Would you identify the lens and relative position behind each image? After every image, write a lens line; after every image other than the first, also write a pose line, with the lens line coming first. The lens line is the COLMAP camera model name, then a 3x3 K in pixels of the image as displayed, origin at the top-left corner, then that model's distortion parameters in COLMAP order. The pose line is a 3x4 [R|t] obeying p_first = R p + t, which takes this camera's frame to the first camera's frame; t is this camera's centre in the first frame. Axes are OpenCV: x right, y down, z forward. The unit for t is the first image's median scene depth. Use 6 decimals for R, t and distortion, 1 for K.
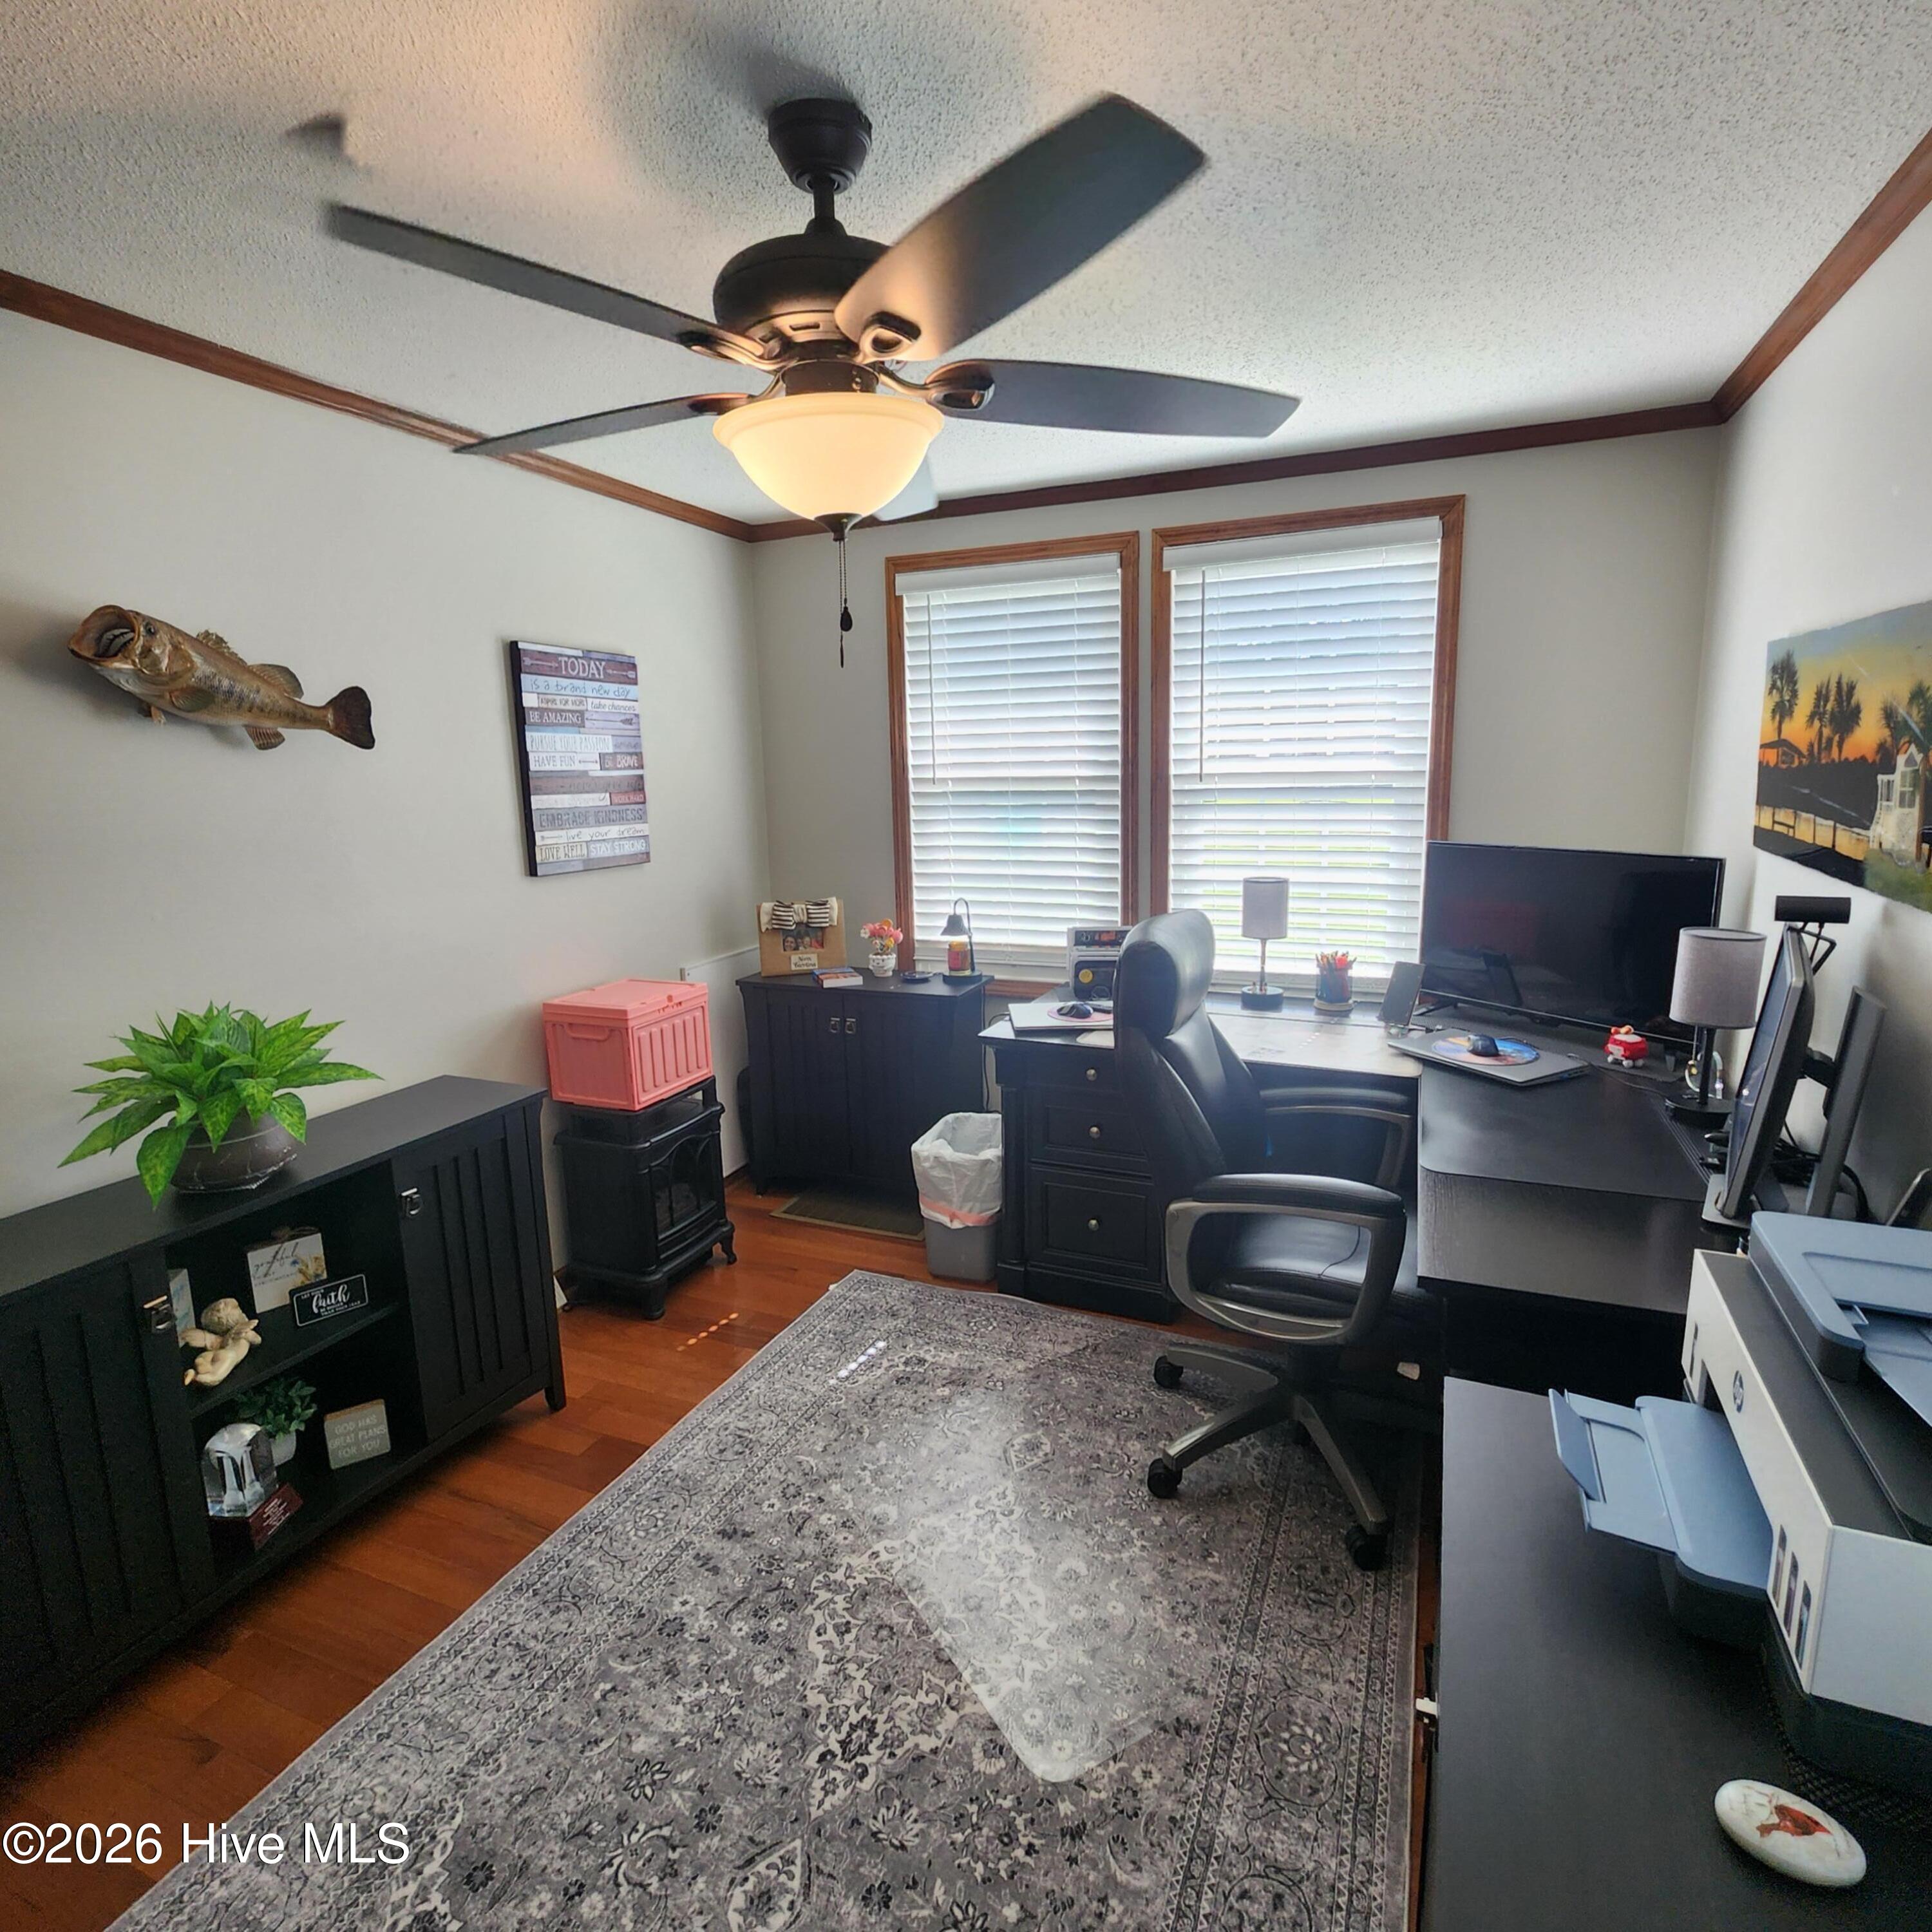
lens RADIAL K [[1041.9, 0, 959.9], [0, 1041.9, 956.5], [0, 0, 1]] dist [-0.001384, -0.001012]
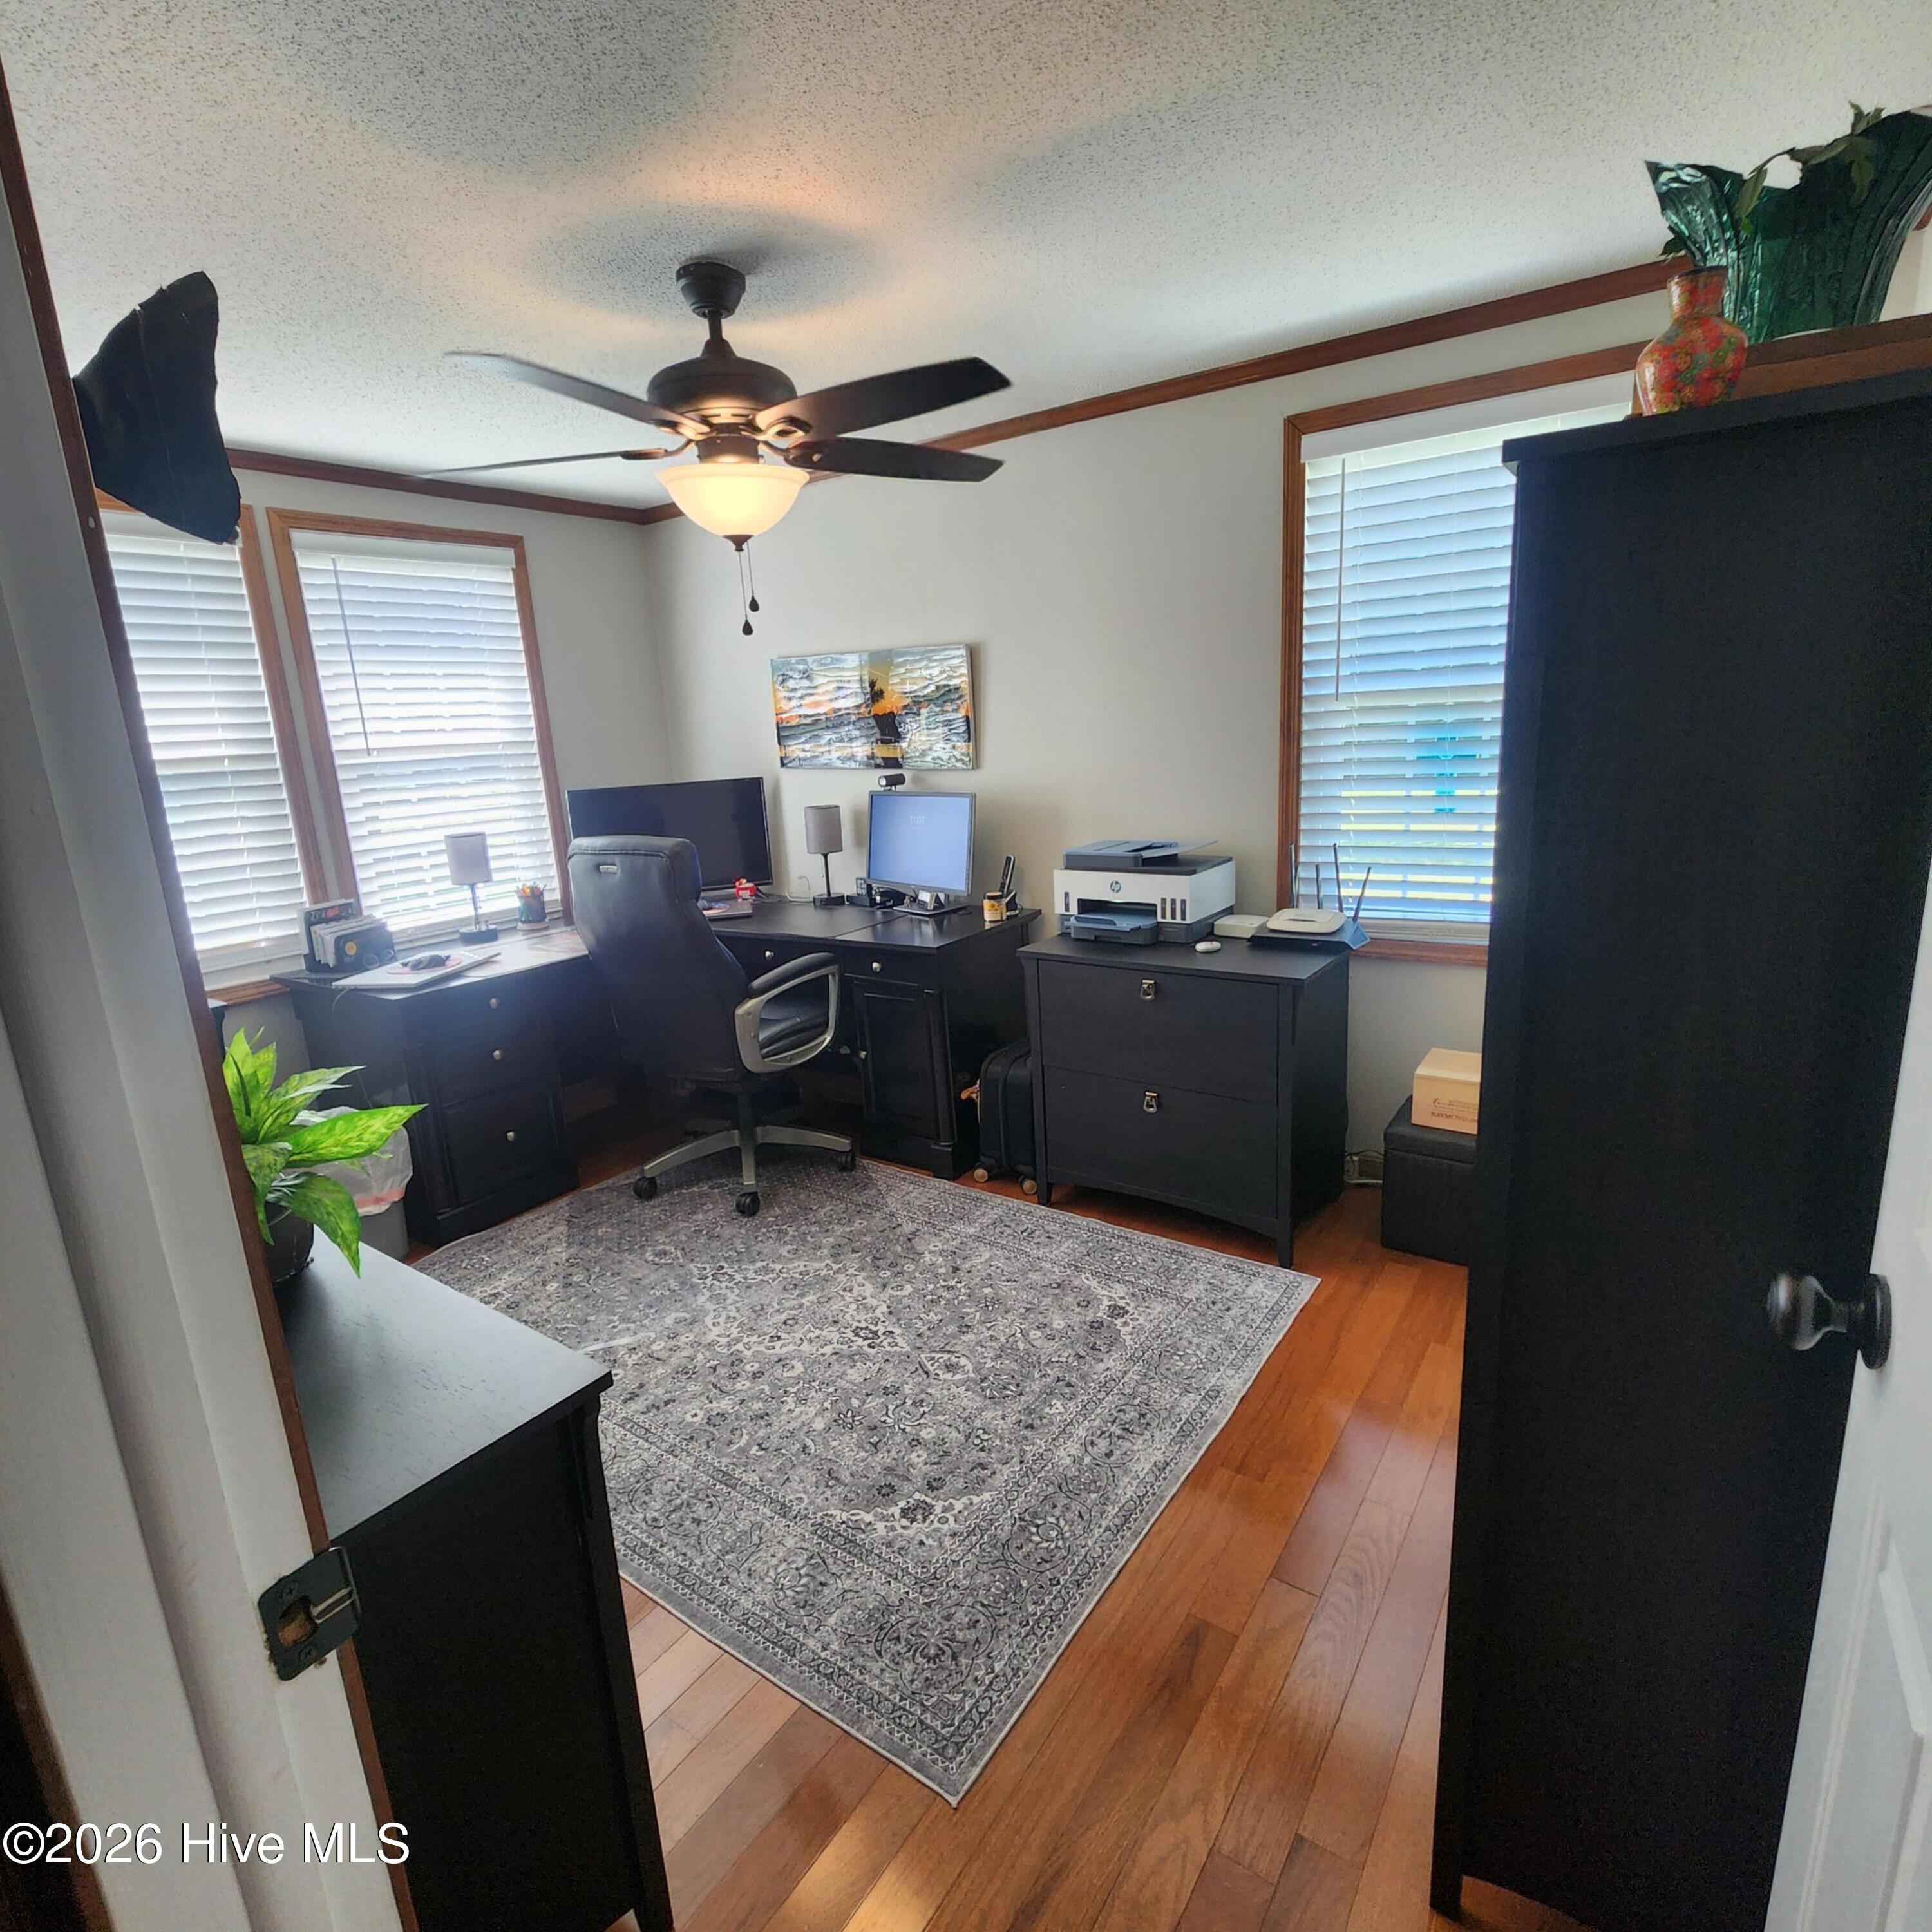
lens RADIAL K [[1041.9, 0, 959.9], [0, 1041.9, 956.5], [0, 0, 1]] dist [-0.001384, -0.001012]
pose [[0.216158, -0.205519, 0.954483, -0.867520], [0.224034, 0.961951, 0.156391, 0.000840], [-0.950308, 0.180032, 0.253977, 0.225640]]
